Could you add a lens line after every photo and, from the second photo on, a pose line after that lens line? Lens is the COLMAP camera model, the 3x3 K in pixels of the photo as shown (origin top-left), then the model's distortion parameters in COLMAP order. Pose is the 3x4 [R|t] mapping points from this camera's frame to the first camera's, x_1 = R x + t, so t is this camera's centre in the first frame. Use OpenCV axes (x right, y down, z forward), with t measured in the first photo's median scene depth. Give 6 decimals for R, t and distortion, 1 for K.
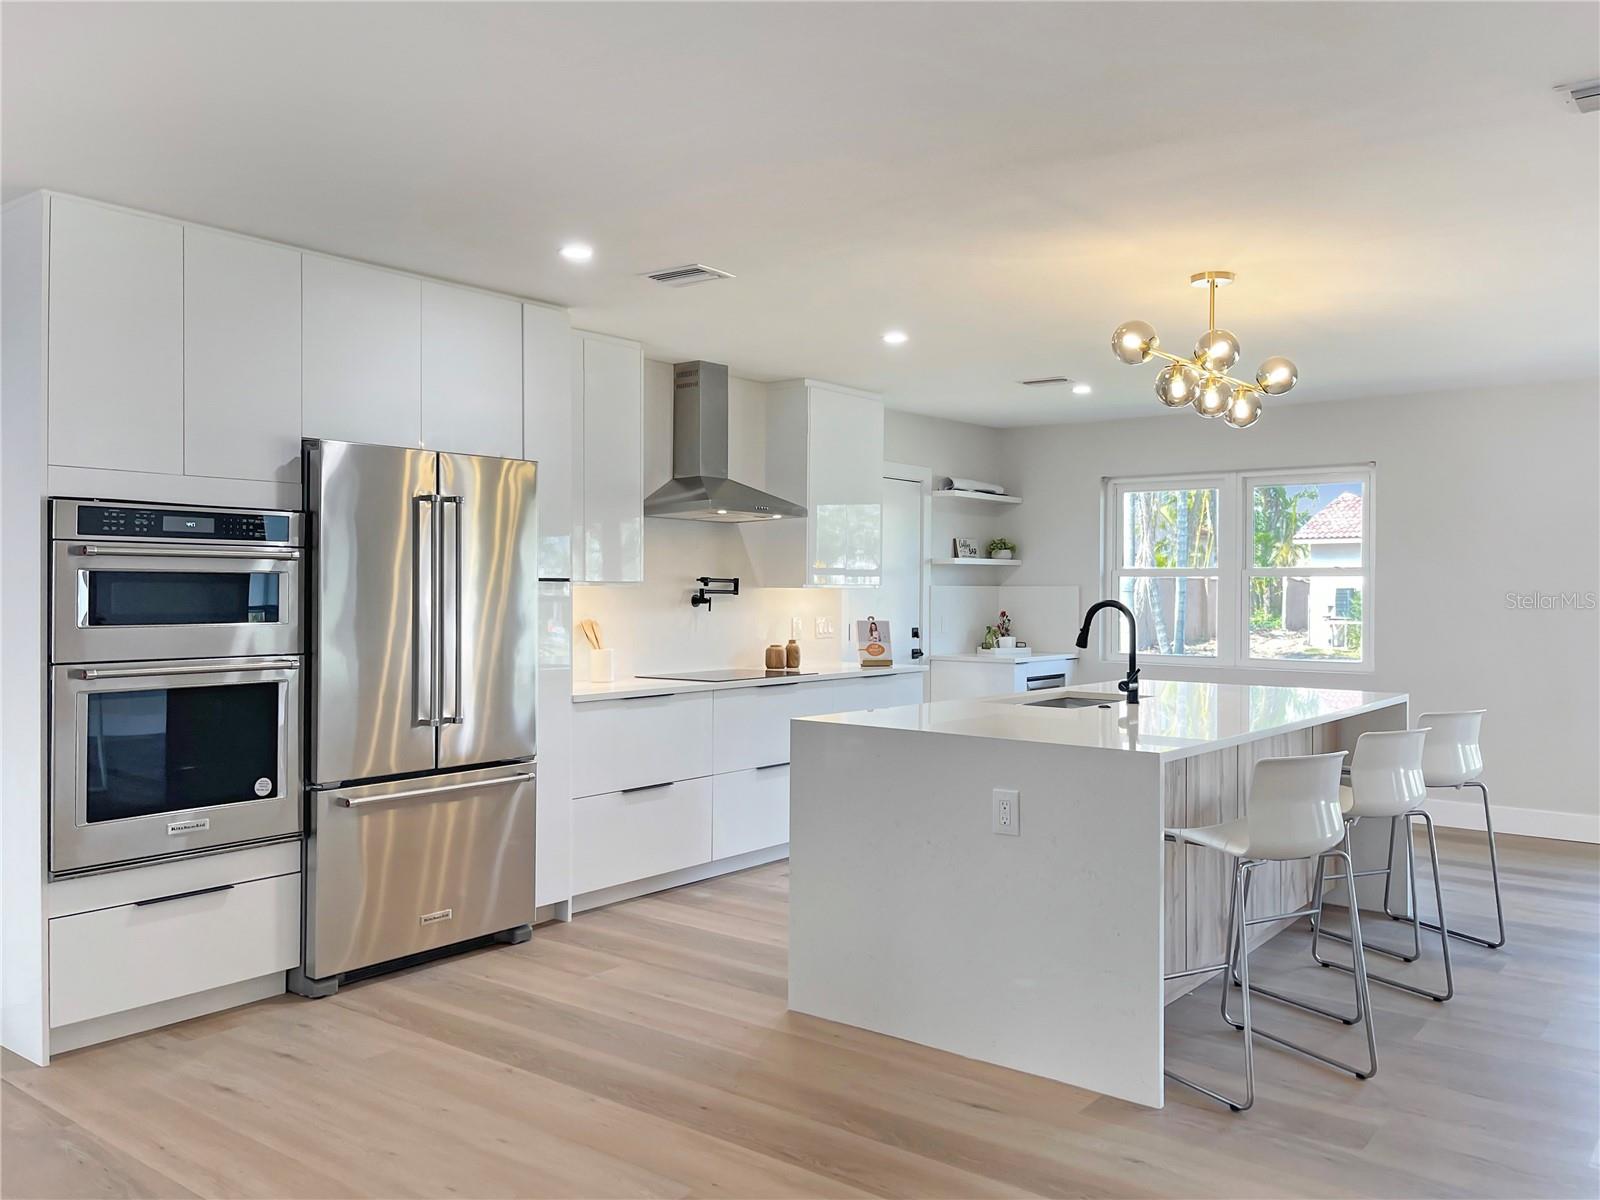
lens RADIAL K [[1268.6, 0, 776.7], [0, 1268.6, 597.9], [0, 0, 1]] dist [0.024343, -0.002228]
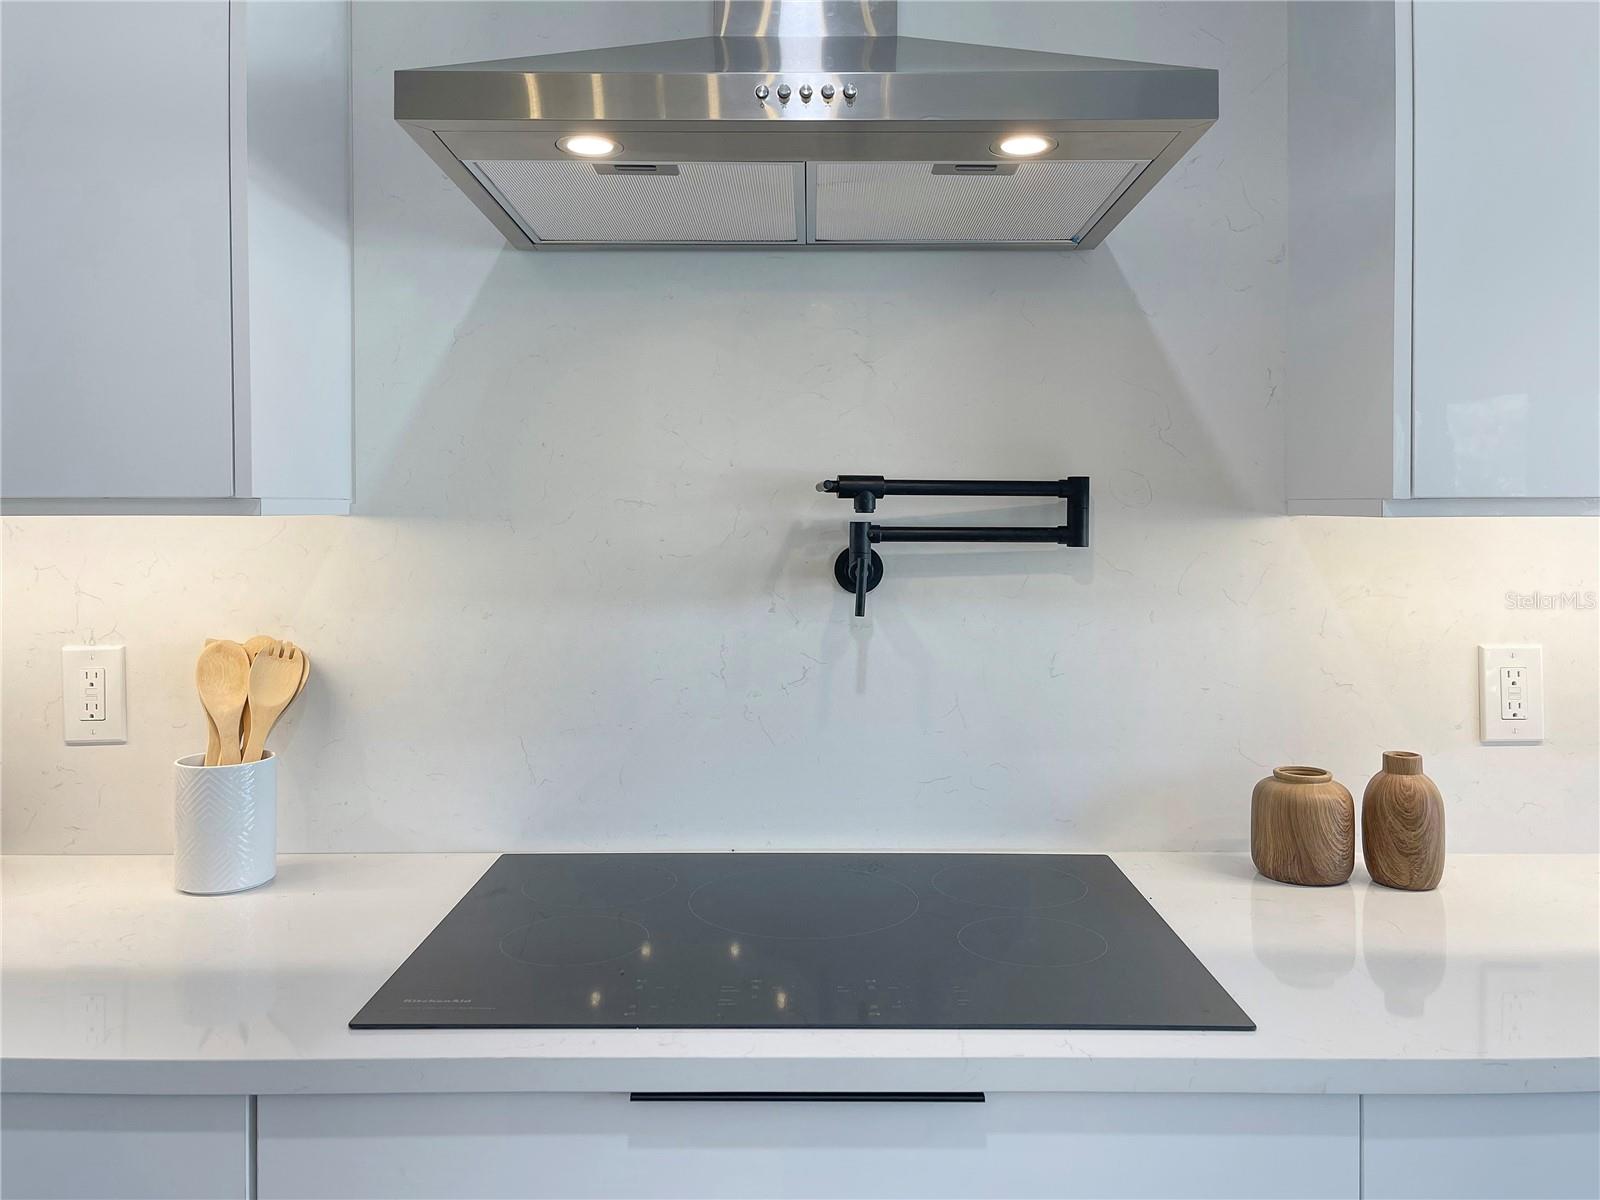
lens RADIAL K [[1250.0, 0, 796.8], [0, 1250.0, 516.4], [0, 0, 1]] dist [0.035234, -0.001521]
pose [[0.630482, -0.003164, -0.776197, 0.166991], [-0.001279, 0.999986, -0.005115, -0.009721], [0.776202, 0.004217, 0.630470, 1.132966]]
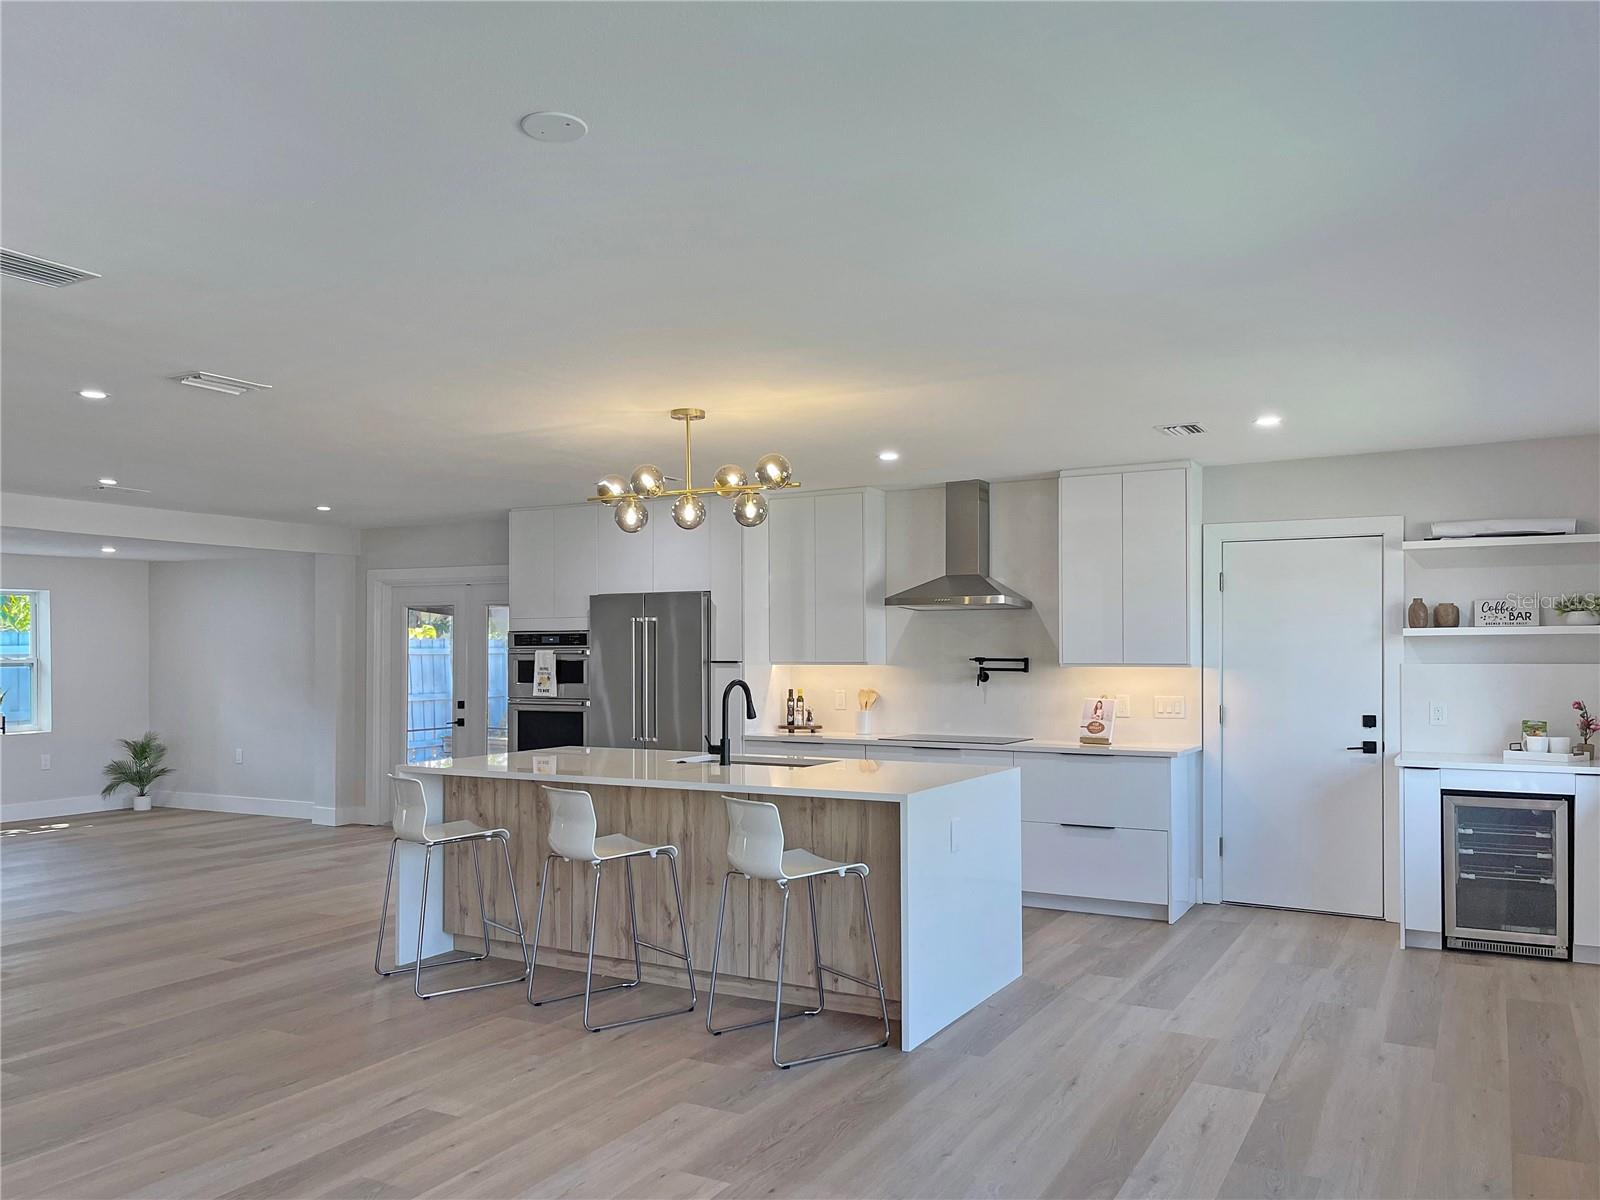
lens RADIAL K [[1206.4, 0, 788.8], [0, 1206.4, 655.2], [0, 0, 1]] dist [0.057555, -0.060690]
pose [[0.169803, -0.005120, -0.985465, 1.397833], [-0.005256, 0.999968, -0.006100, -0.014557], [0.985464, 0.006215, 0.169770, 0.850419]]
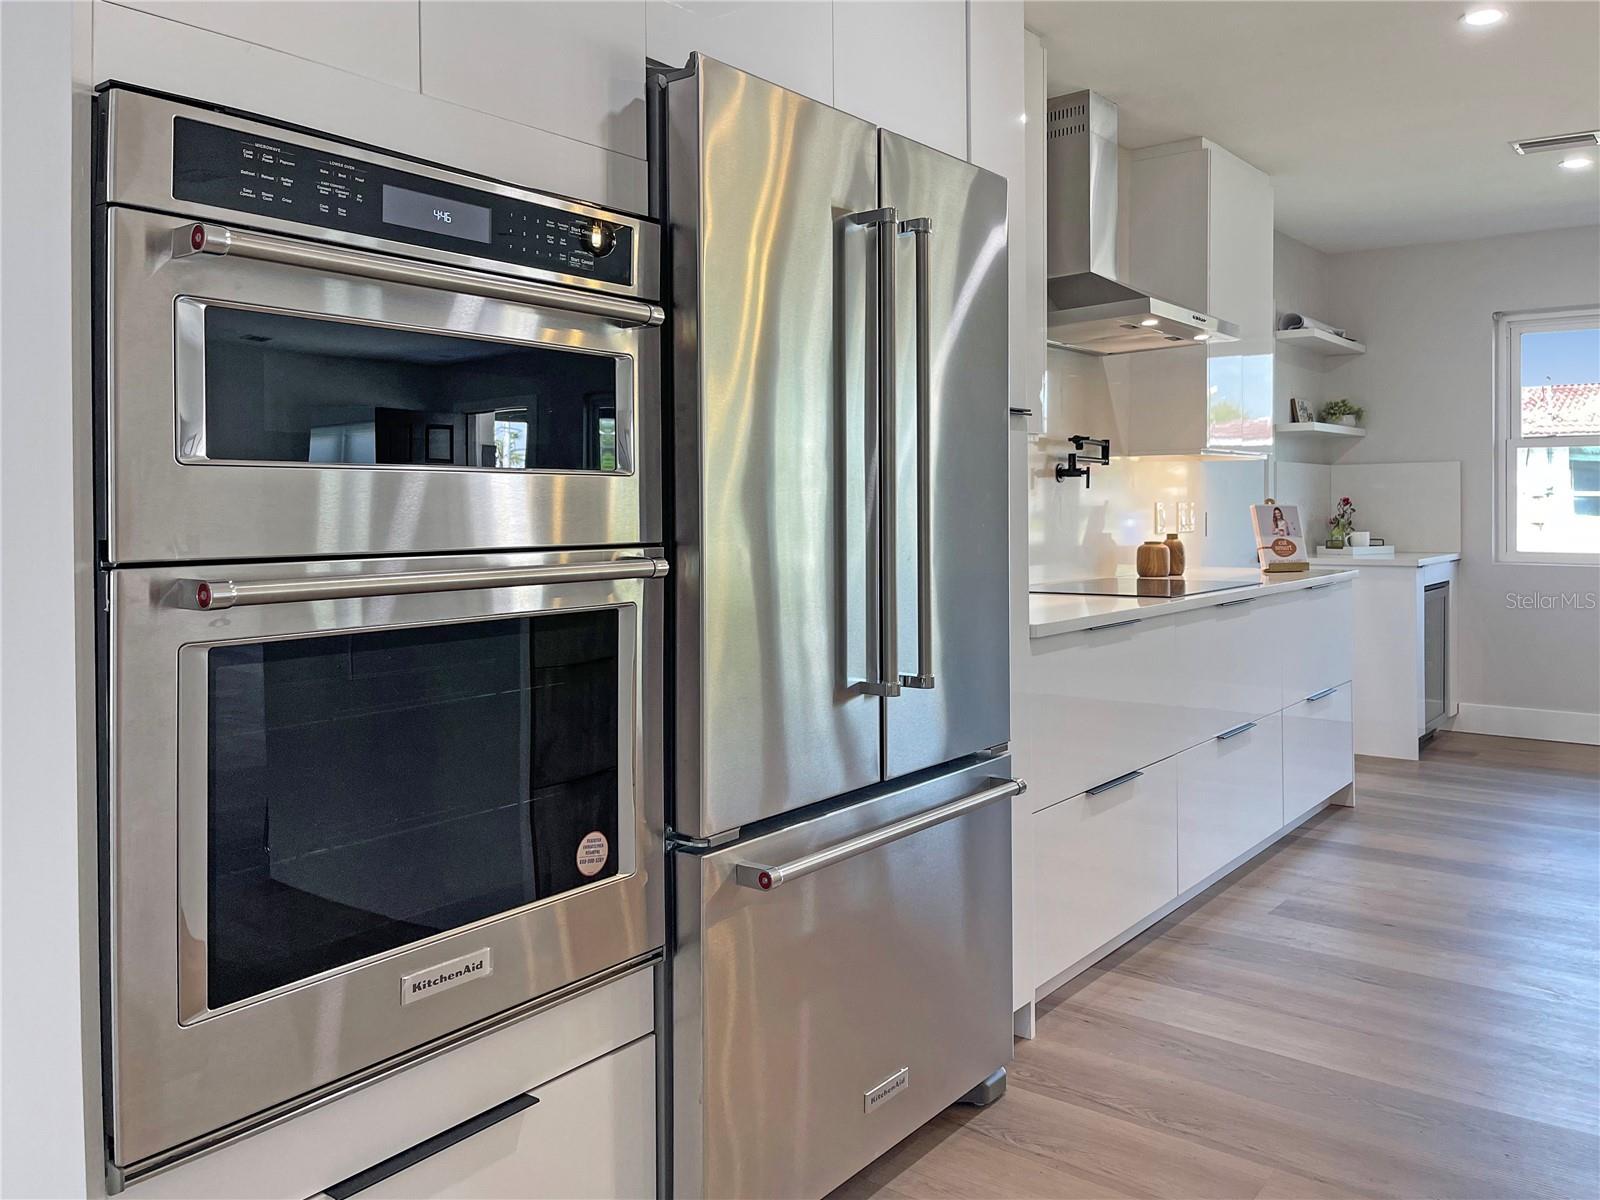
lens RADIAL K [[1274.4, 0, 810.4], [0, 1274.4, 518.3], [0, 0, 1]] dist [0.031423, -0.011136]
pose [[0.999429, -0.012281, 0.031492, -0.288961], [0.012193, 0.999921, 0.002986, 0.029881], [-0.031526, -0.002600, 0.999500, 0.481279]]
